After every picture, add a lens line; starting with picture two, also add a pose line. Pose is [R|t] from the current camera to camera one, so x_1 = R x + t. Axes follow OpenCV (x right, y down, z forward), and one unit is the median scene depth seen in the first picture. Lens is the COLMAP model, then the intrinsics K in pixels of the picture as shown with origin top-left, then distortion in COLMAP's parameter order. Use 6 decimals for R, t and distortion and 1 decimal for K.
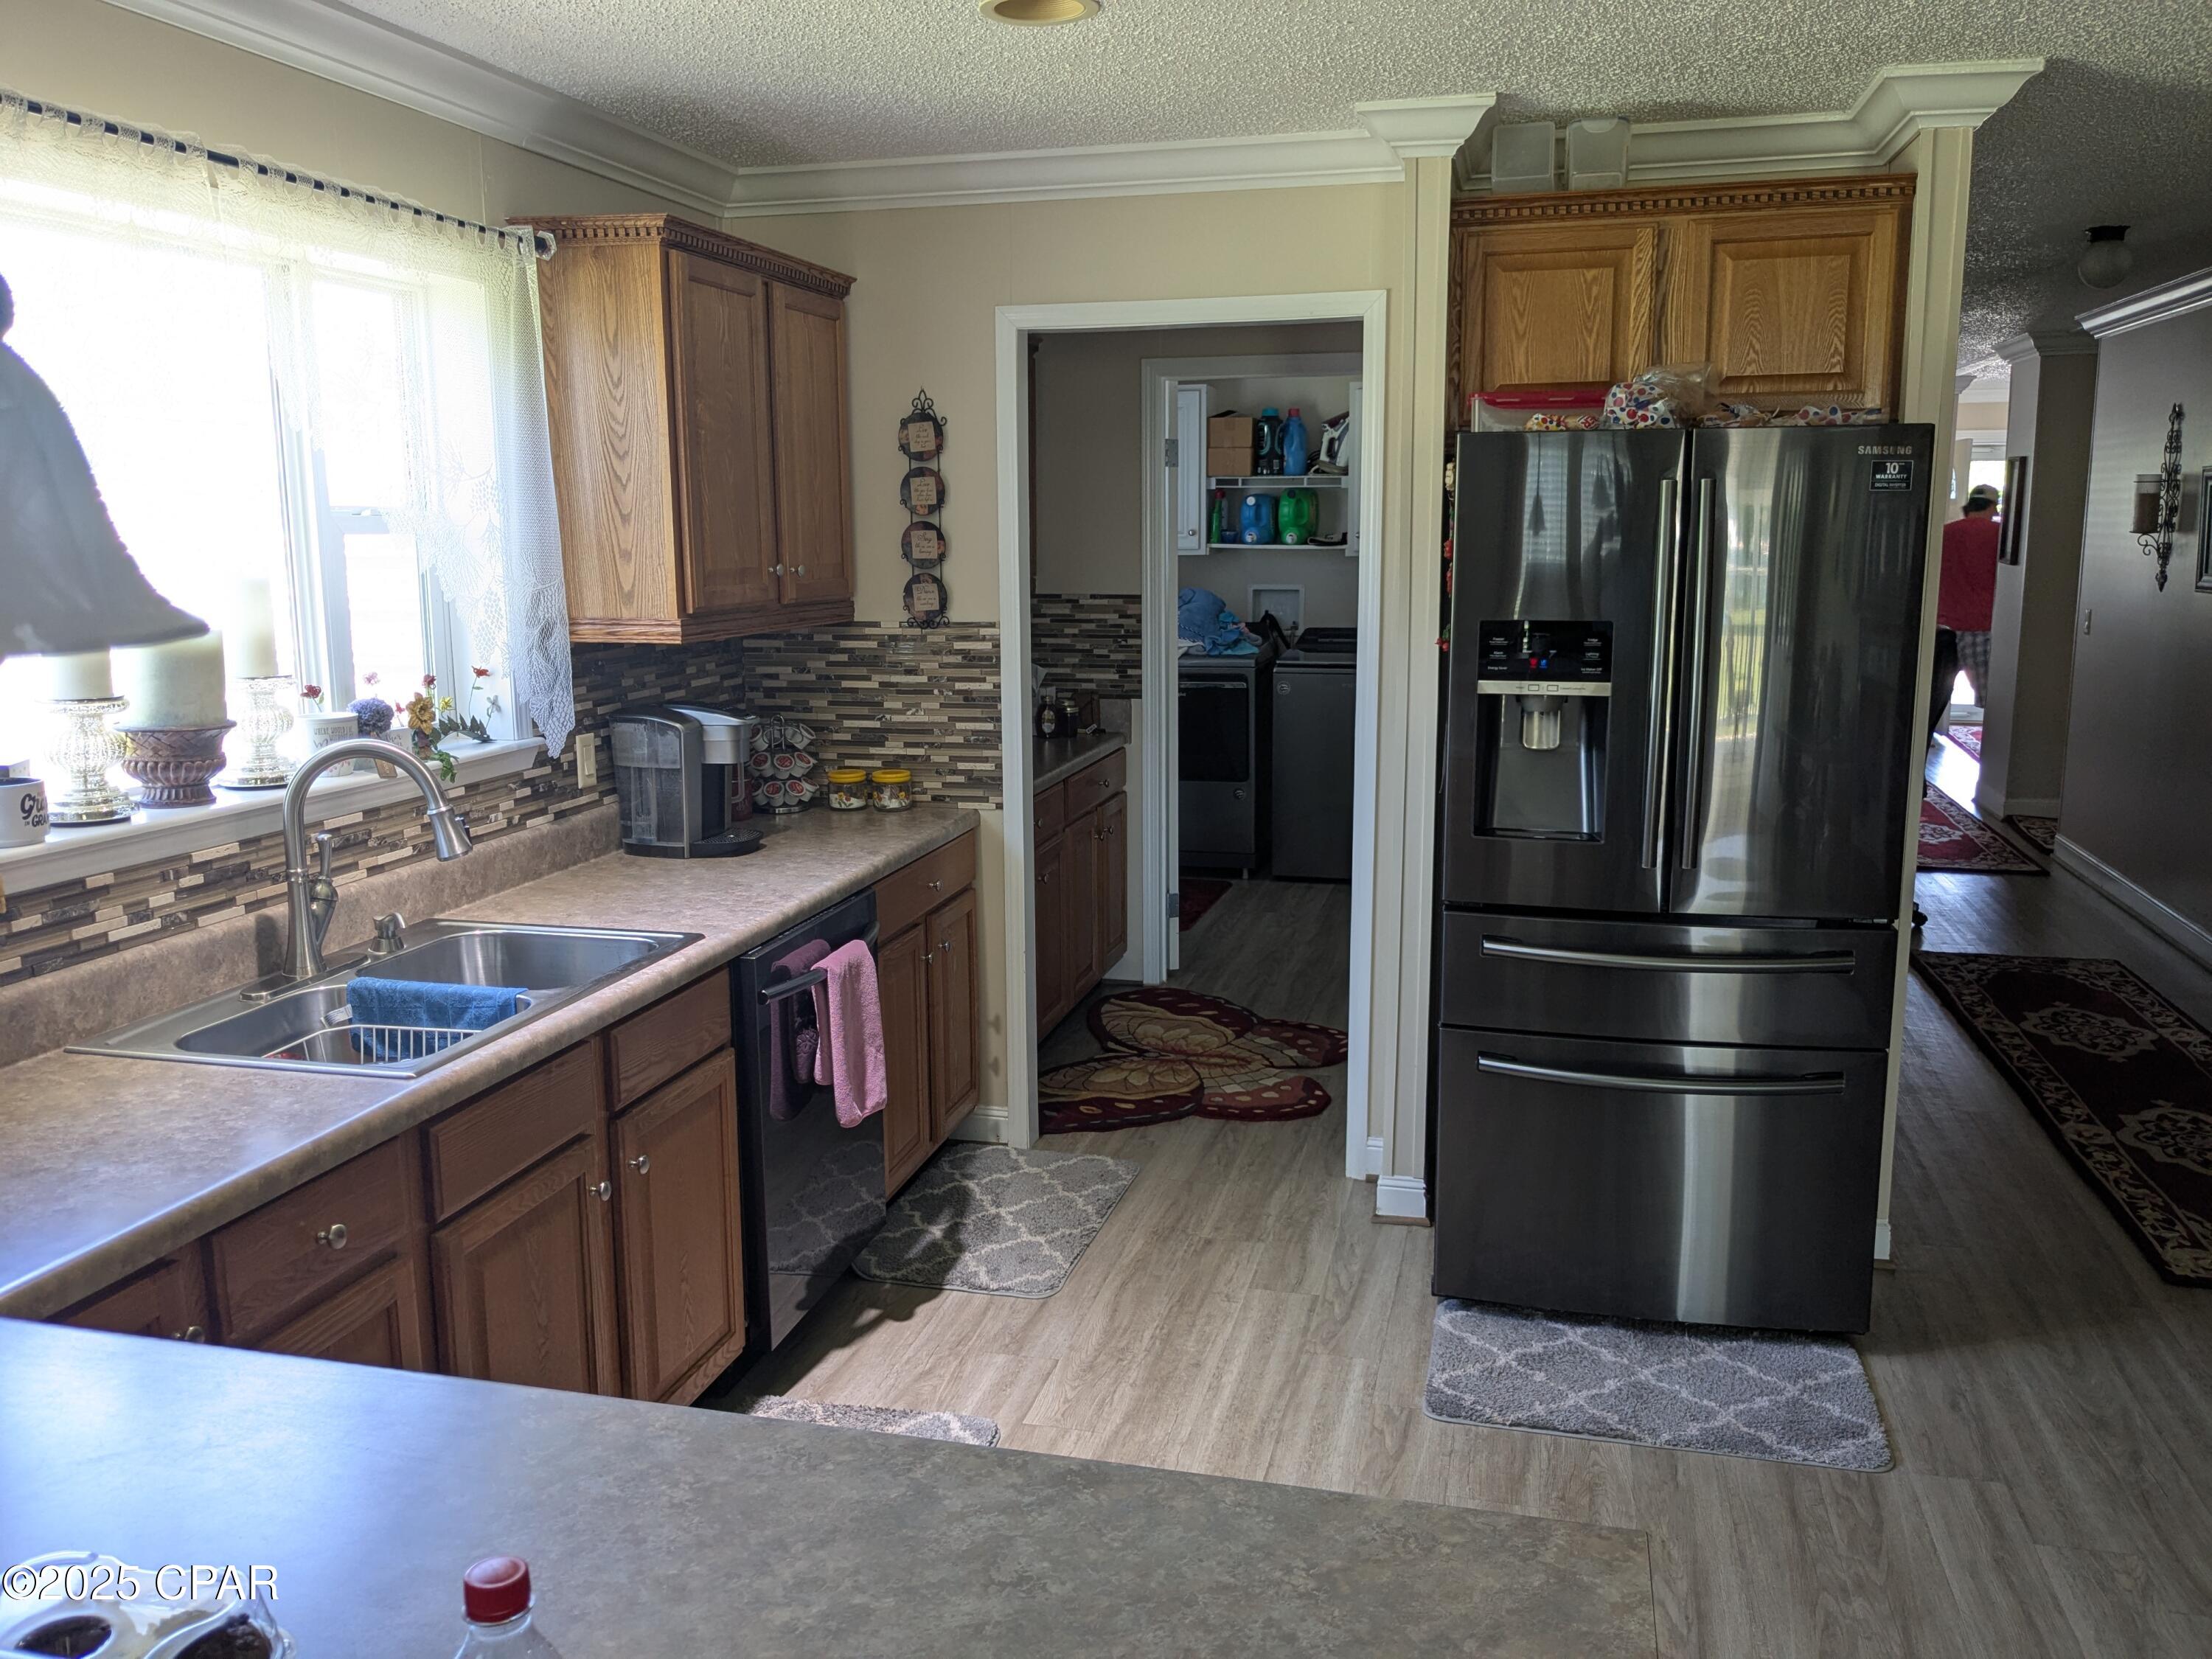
lens RADIAL K [[1748.7, 0, 1094.9], [0, 1748.7, 837.1], [0, 0, 1]] dist [0.056660, -0.081998]
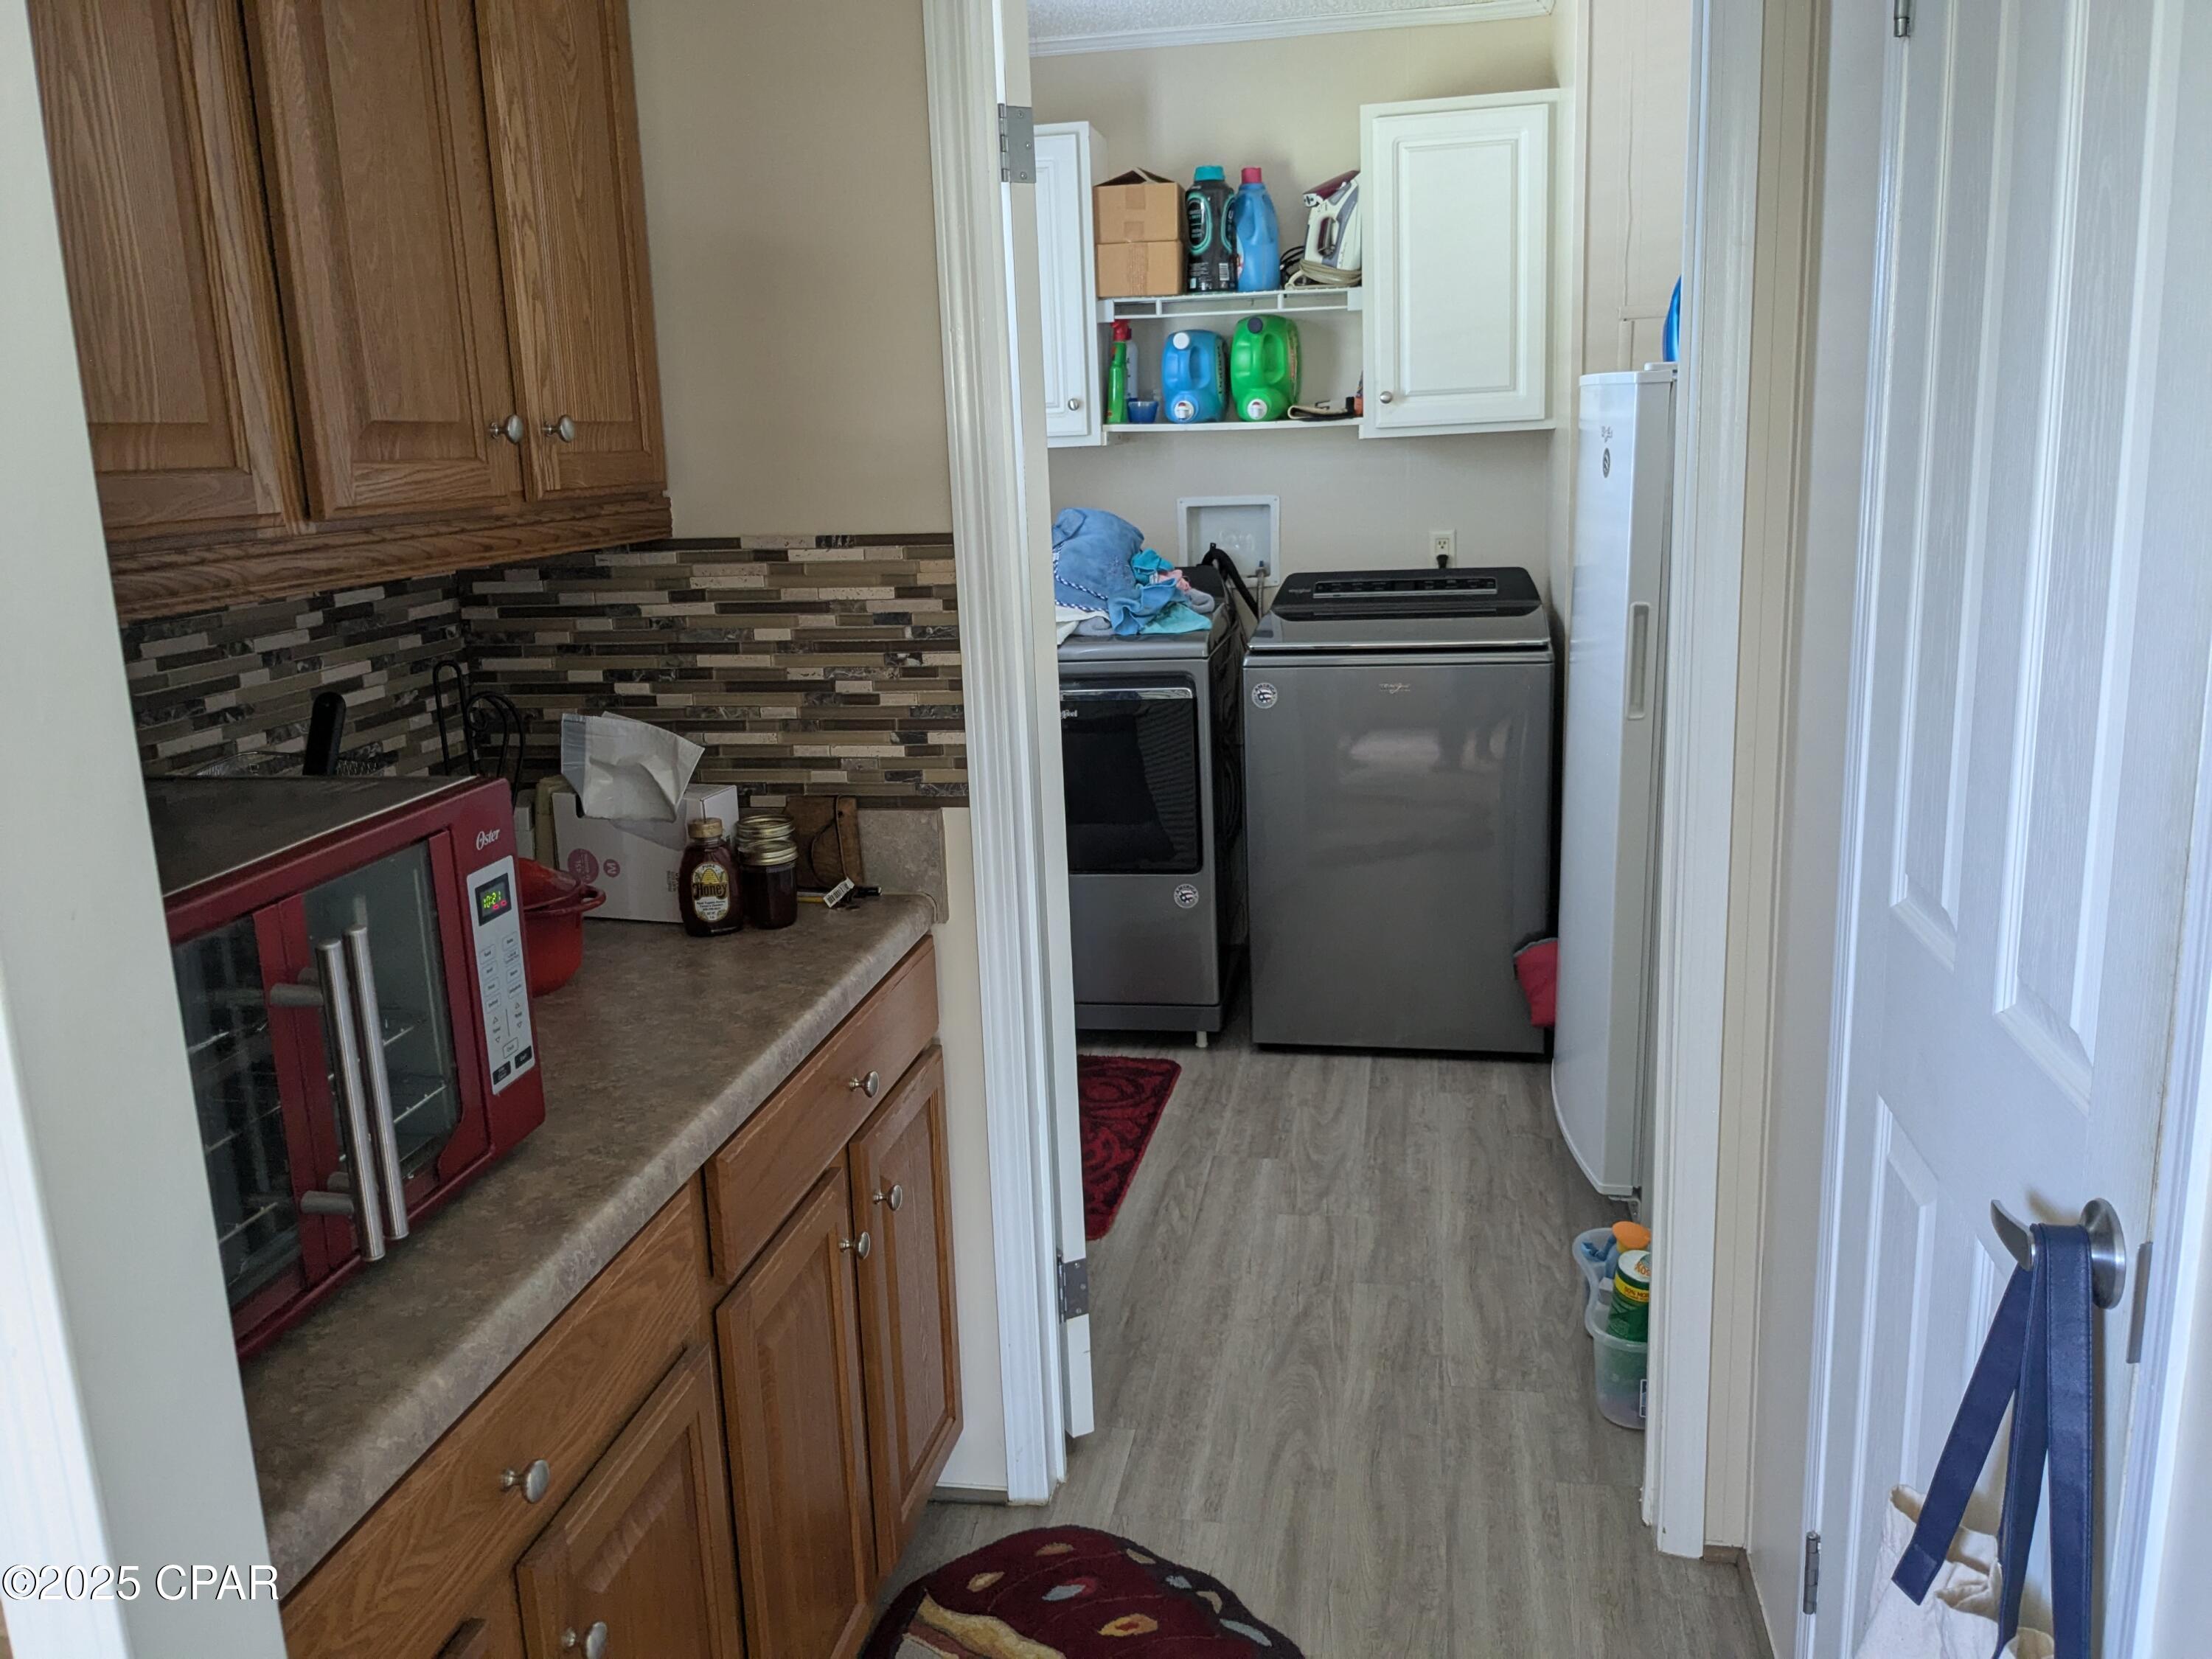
lens RADIAL K [[1748.7, 0, 1094.9], [0, 1748.7, 837.1], [0, 0, 1]] dist [0.056660, -0.081998]
pose [[0.997027, -0.045339, 0.062307, 0.040126], [0.042512, 0.998037, 0.045983, -0.118882], [-0.064269, -0.043198, 0.996997, 0.828312]]
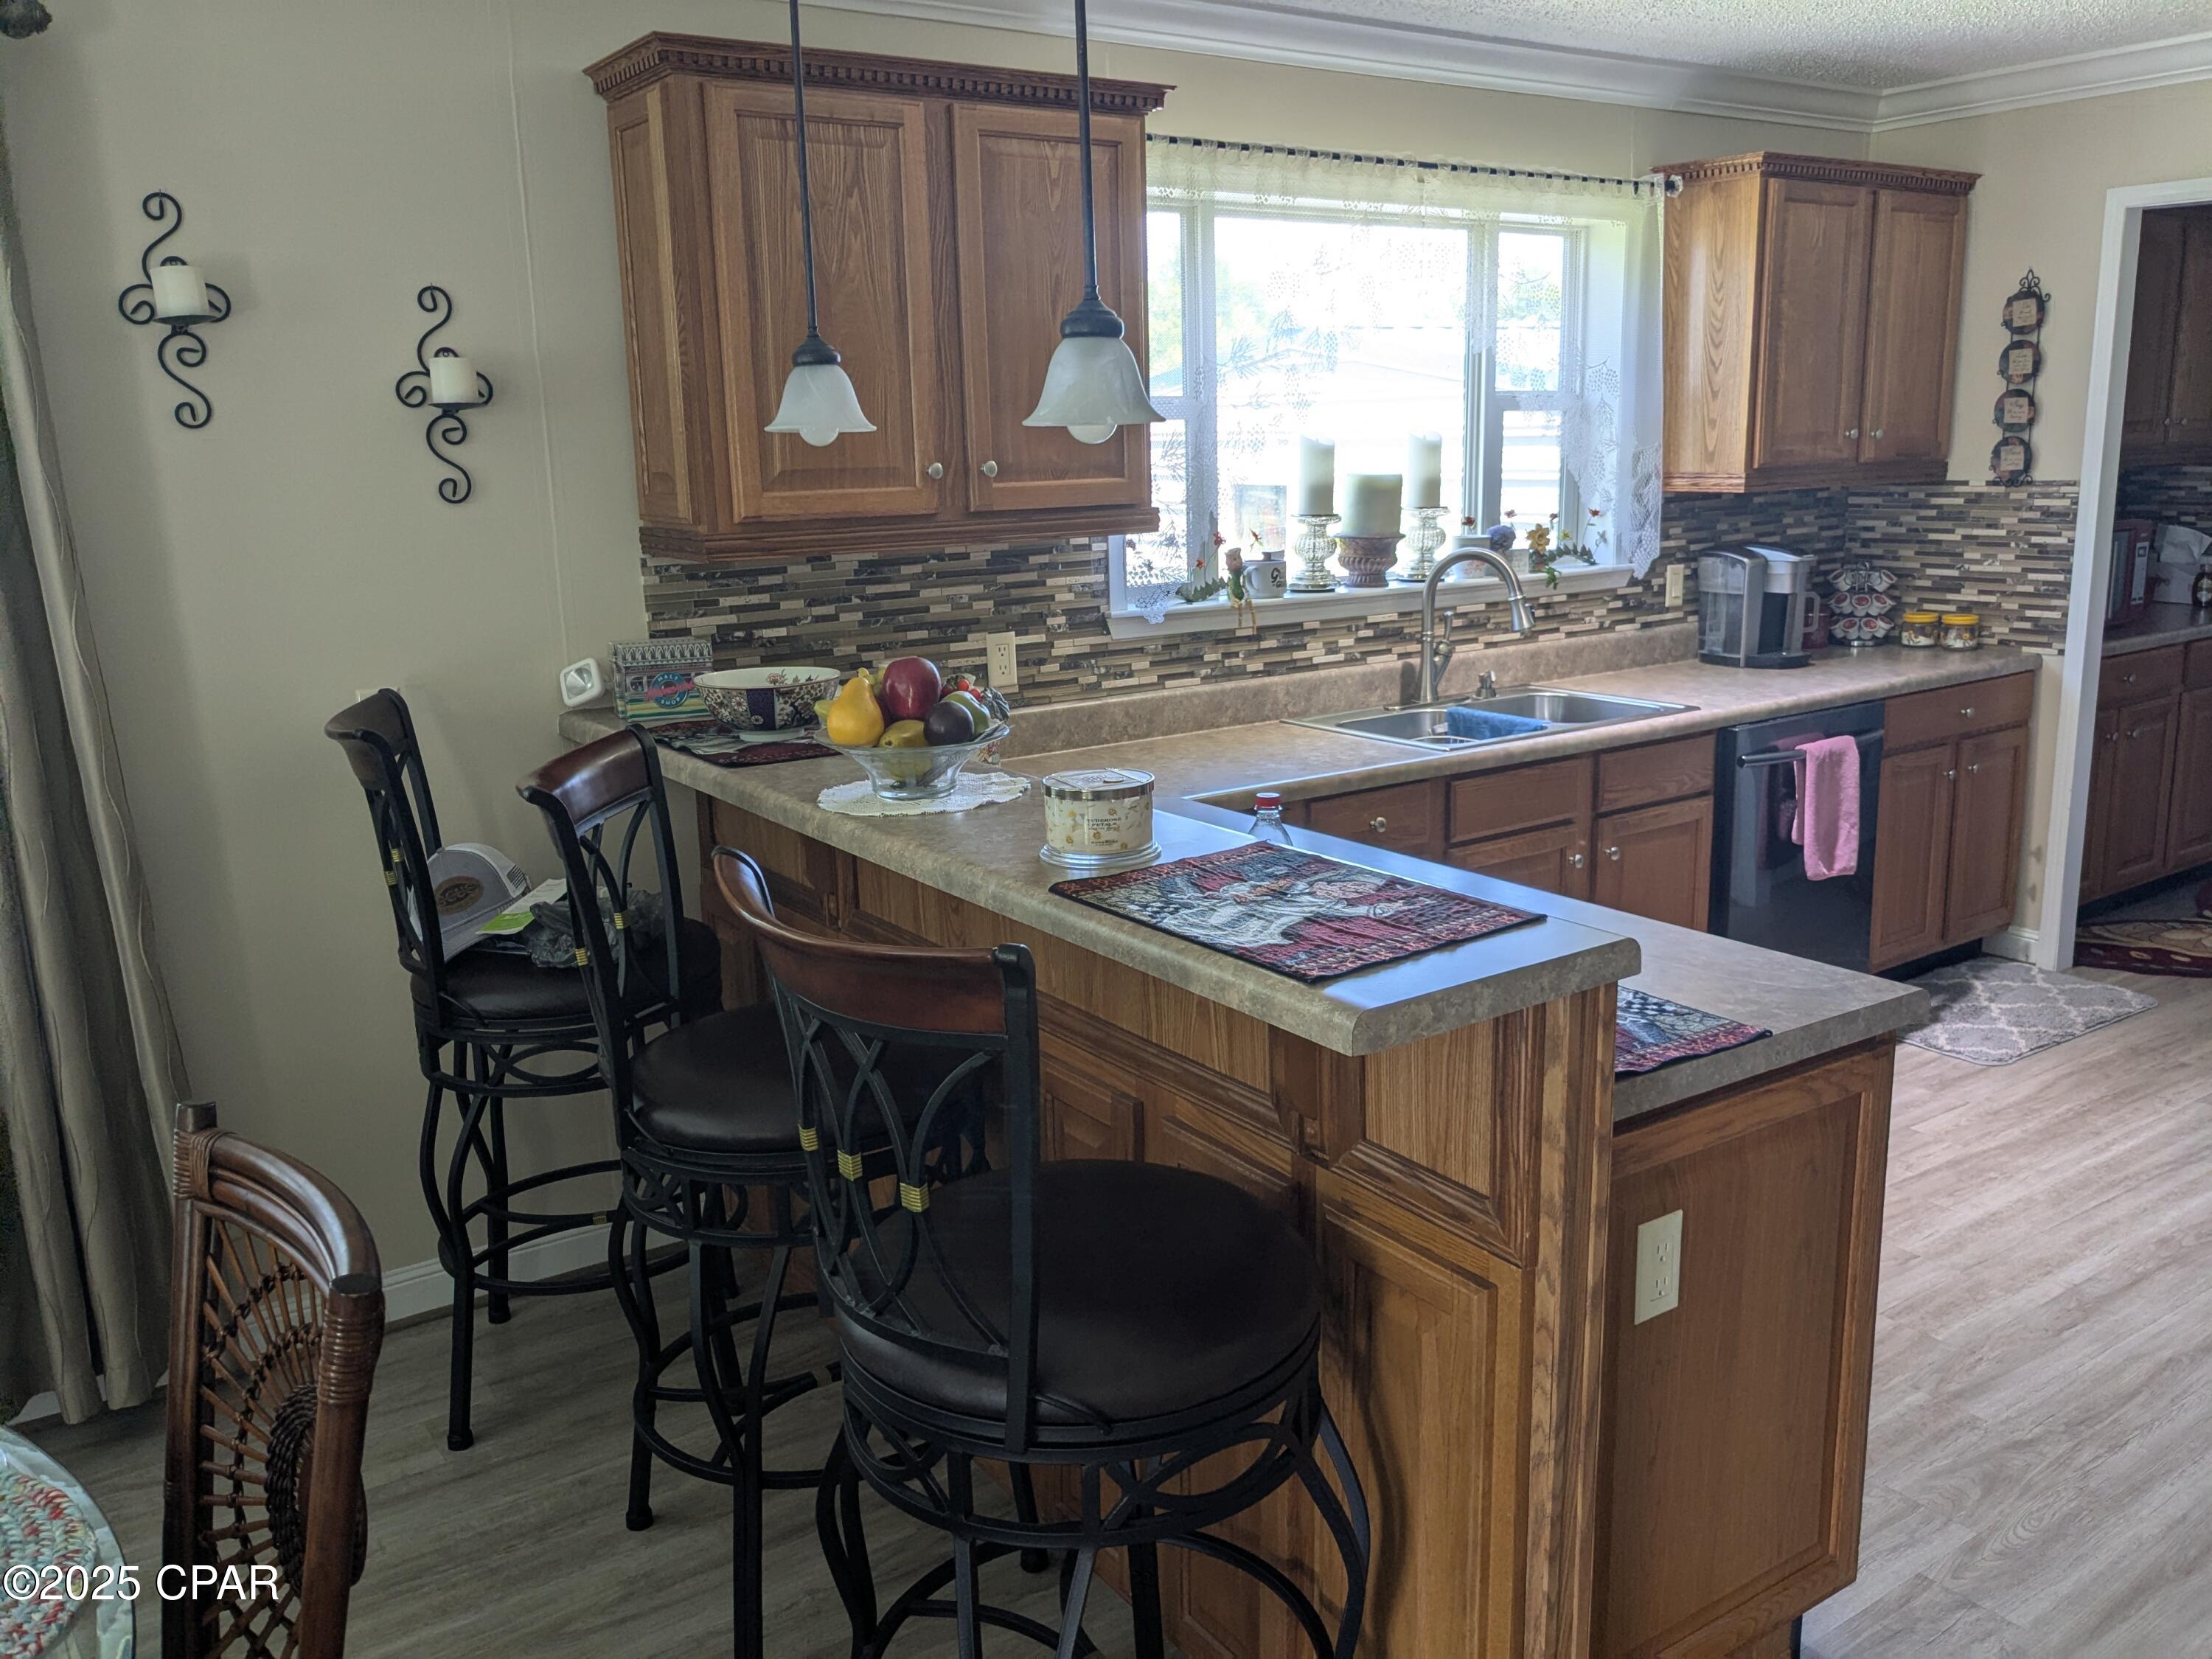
lens RADIAL K [[1758.2, 0, 1106.0], [0, 1758.2, 829.5], [0, 0, 1]] dist [0.025980, -0.066530]
pose [[0.747943, 0.130710, -0.650766, 0.227432], [-0.095162, 0.991407, 0.089757, 0.049739], [0.656906, -0.005205, 0.753954, -0.215067]]
